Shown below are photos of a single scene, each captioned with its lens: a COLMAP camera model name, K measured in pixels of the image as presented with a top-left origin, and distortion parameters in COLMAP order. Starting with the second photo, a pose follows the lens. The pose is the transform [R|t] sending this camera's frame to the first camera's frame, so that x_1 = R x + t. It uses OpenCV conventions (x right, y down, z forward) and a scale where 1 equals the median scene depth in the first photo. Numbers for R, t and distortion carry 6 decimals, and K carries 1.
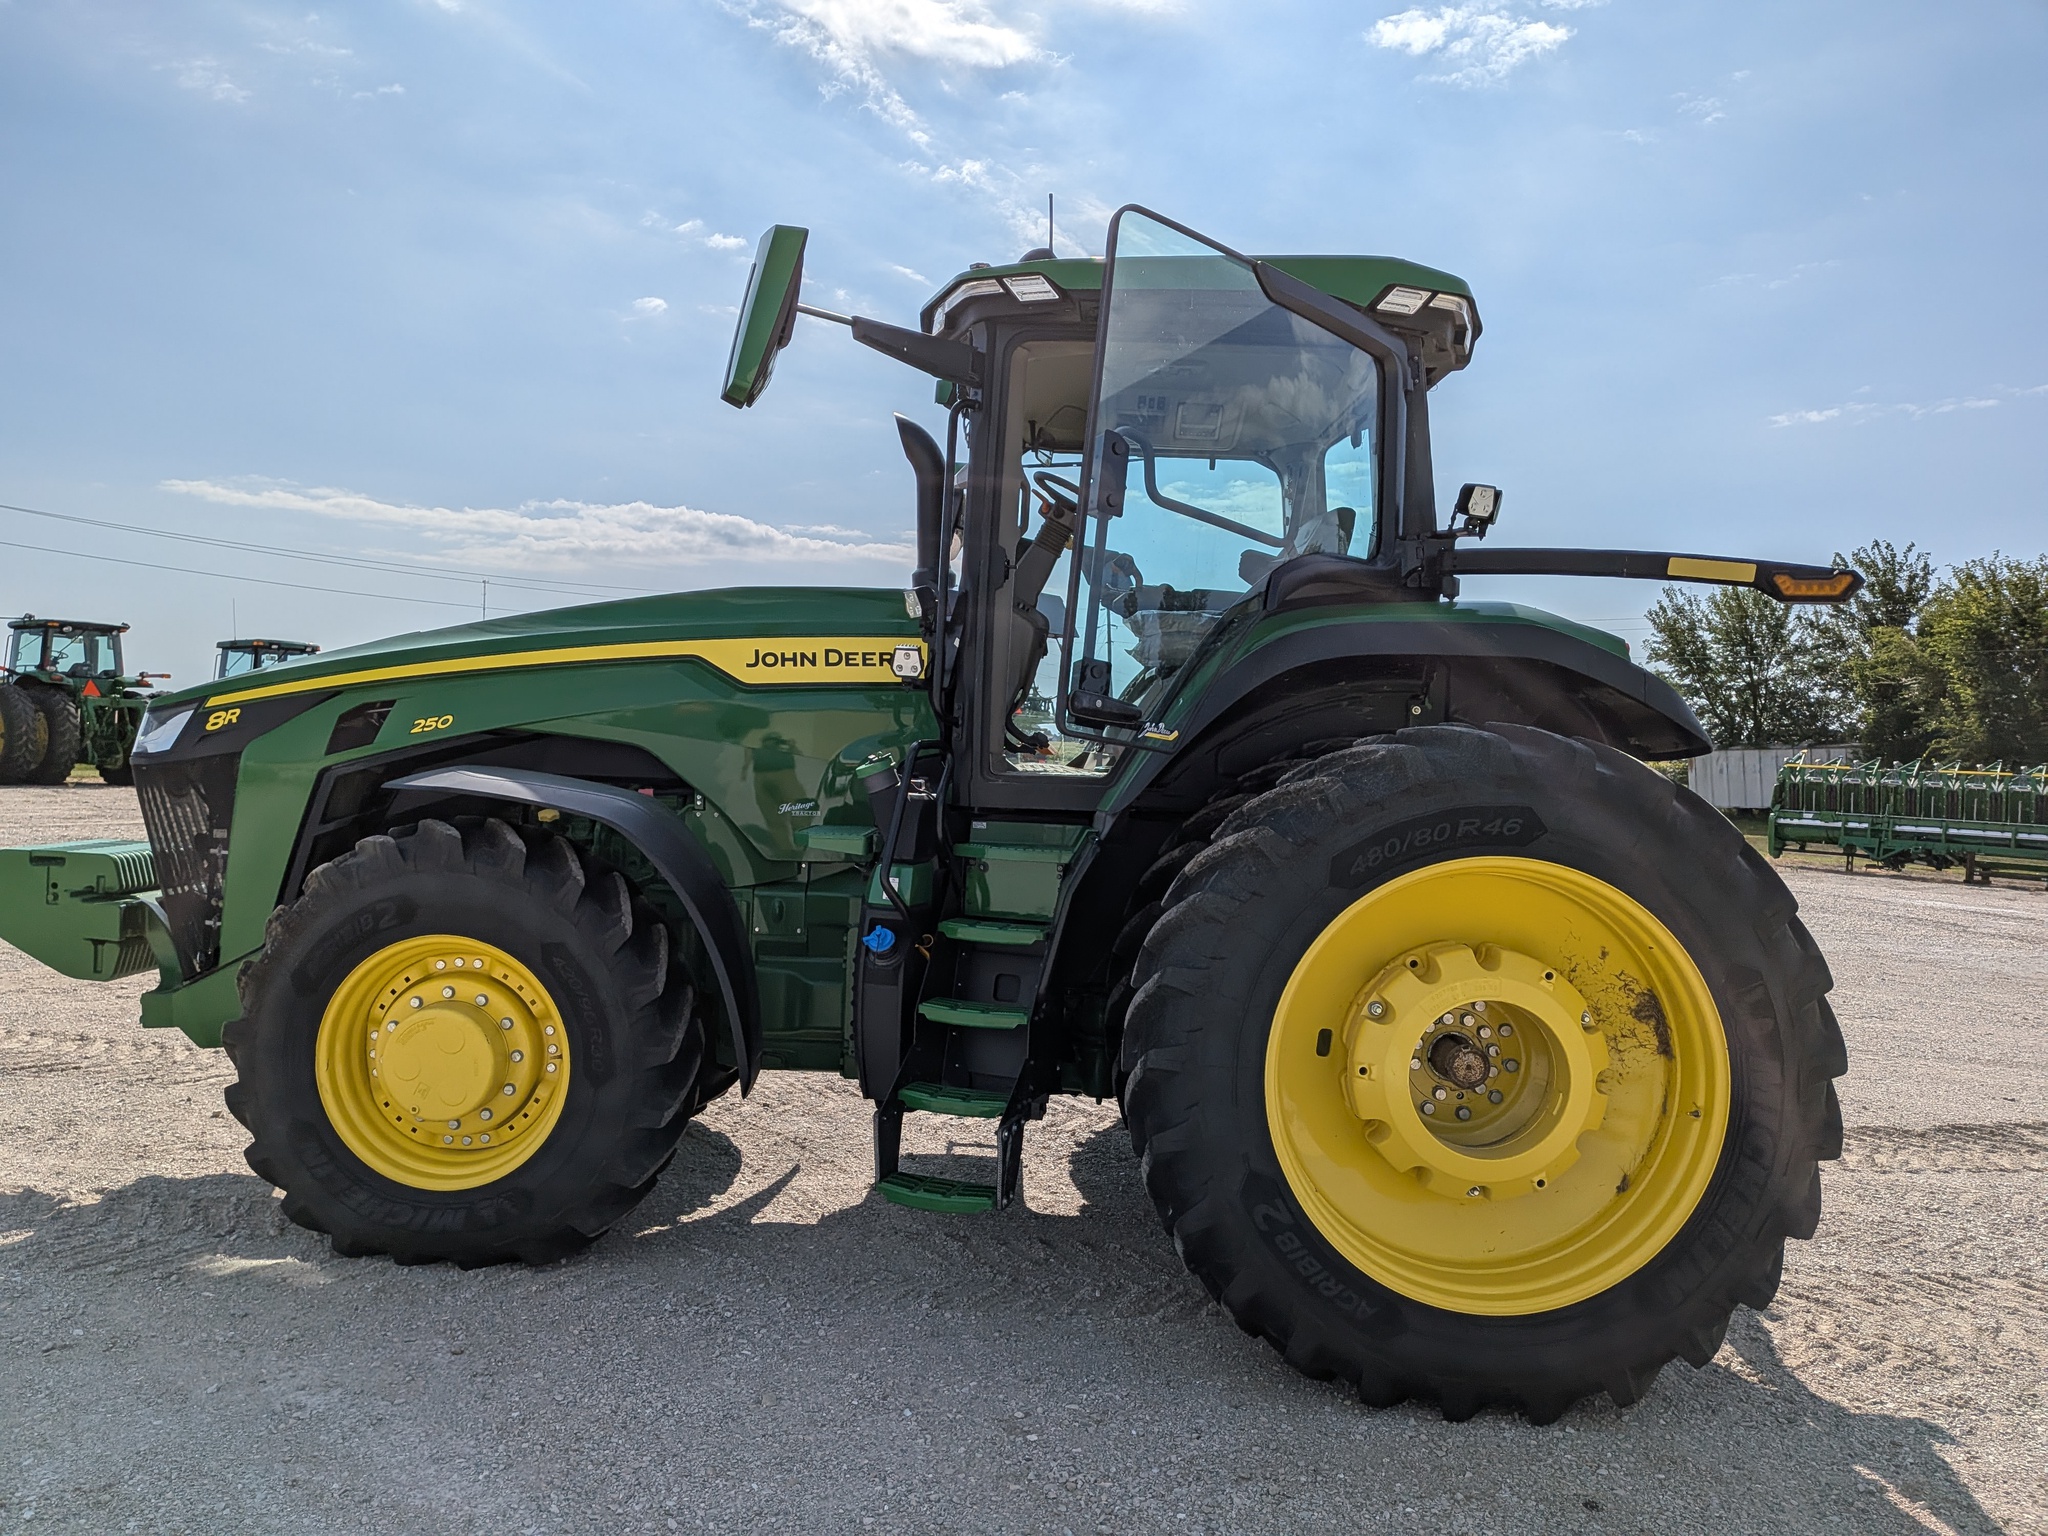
lens RADIAL K [[1531.5, 0, 1024.0], [0, 1531.5, 768.0], [0, 0, 1]] dist [-0.033077, -0.003426]
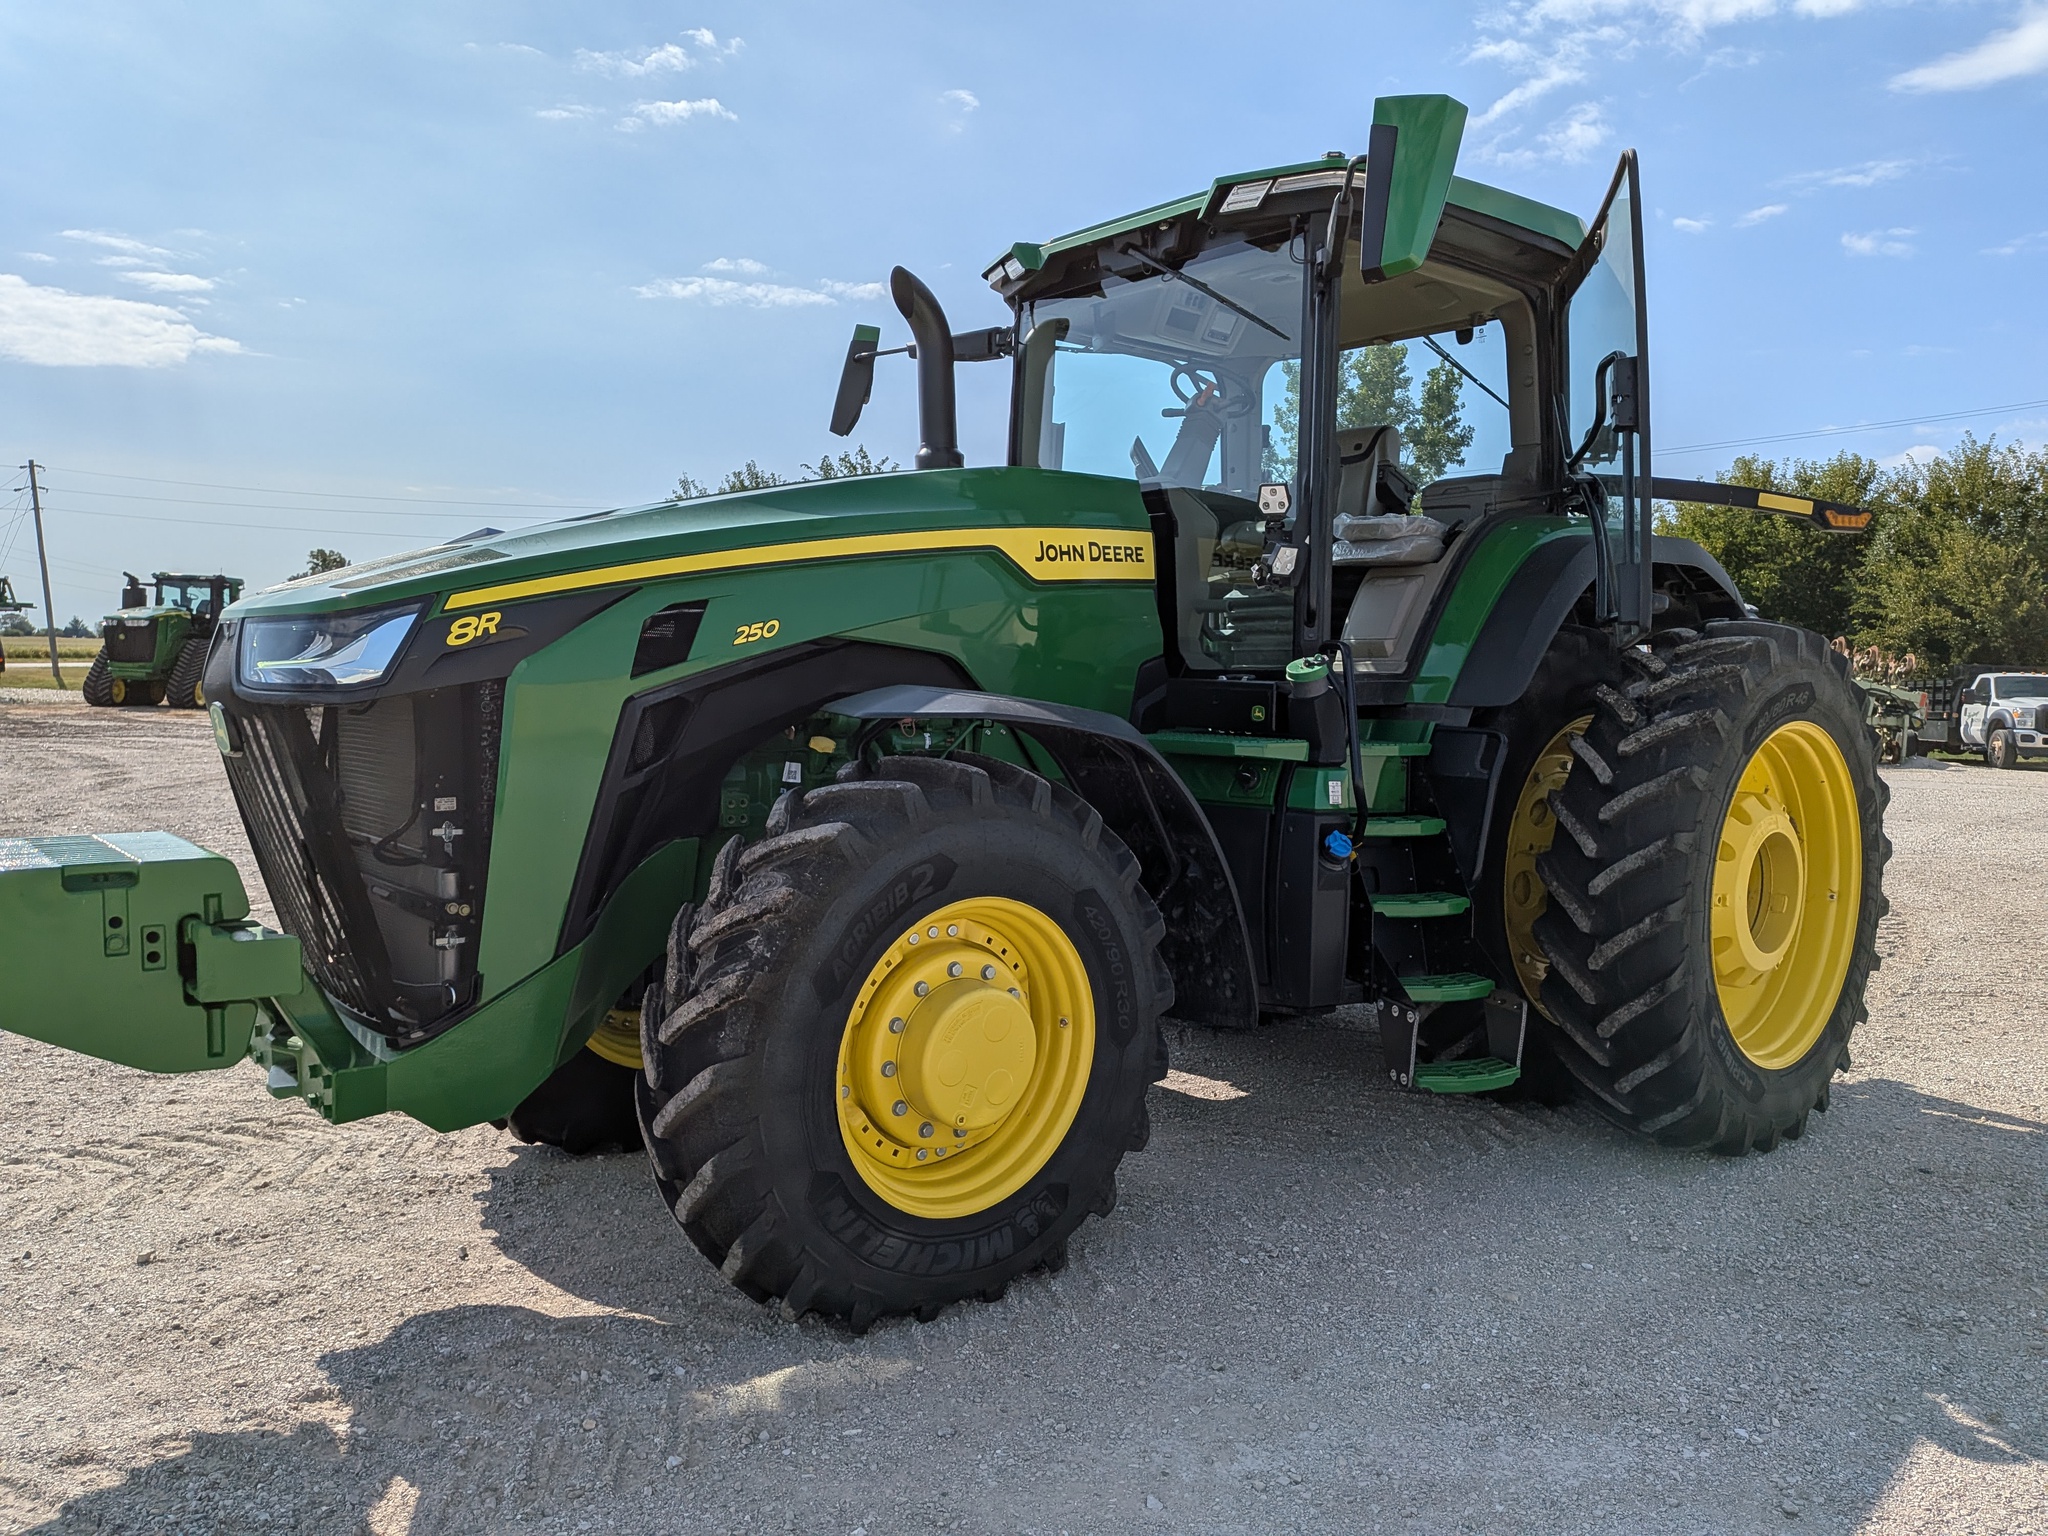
lens RADIAL K [[1576.1, 0, 1077.9], [0, 1576.1, 779.0], [0, 0, 1]] dist [-0.010327, -0.012577]
pose [[0.734711, -0.077172, 0.673977, -0.771975], [0.026348, 0.996005, 0.085322, -0.018018], [-0.677869, -0.044929, 0.733809, 0.315741]]
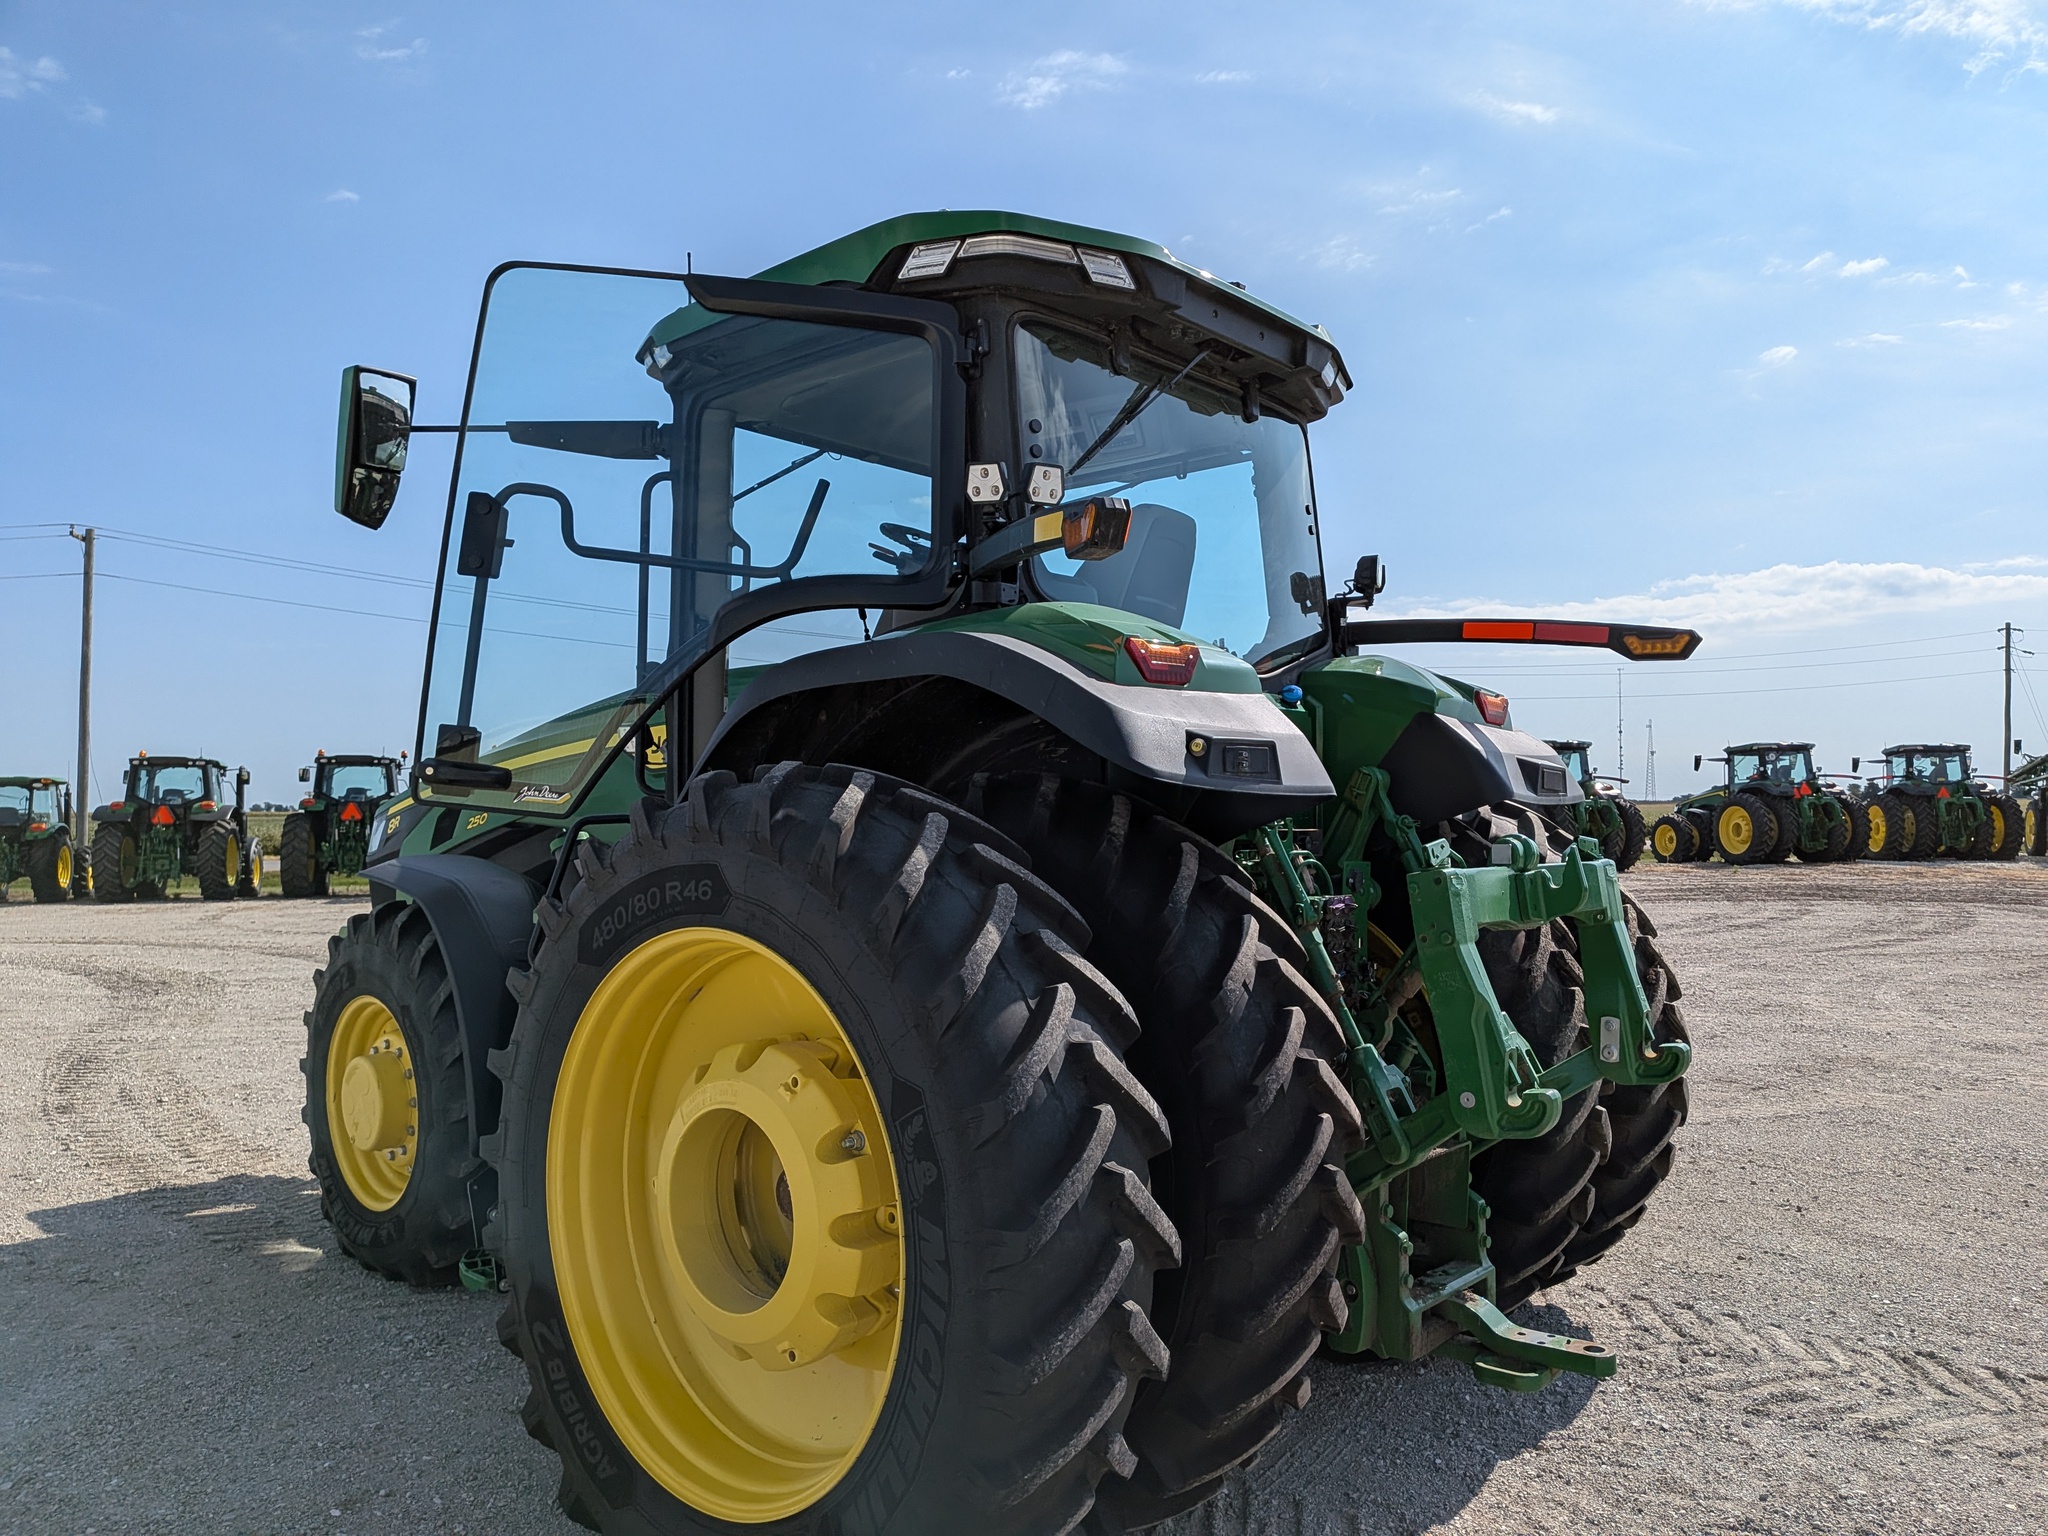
lens RADIAL K [[1531.5, 0, 1024.0], [0, 1531.5, 768.0], [0, 0, 1]] dist [-0.033077, -0.003426]
pose [[0.739734, -0.076703, -0.668514, 0.734176], [0.036591, 0.996597, -0.073858, 0.029915], [0.671904, 0.030174, 0.740023, 0.389506]]
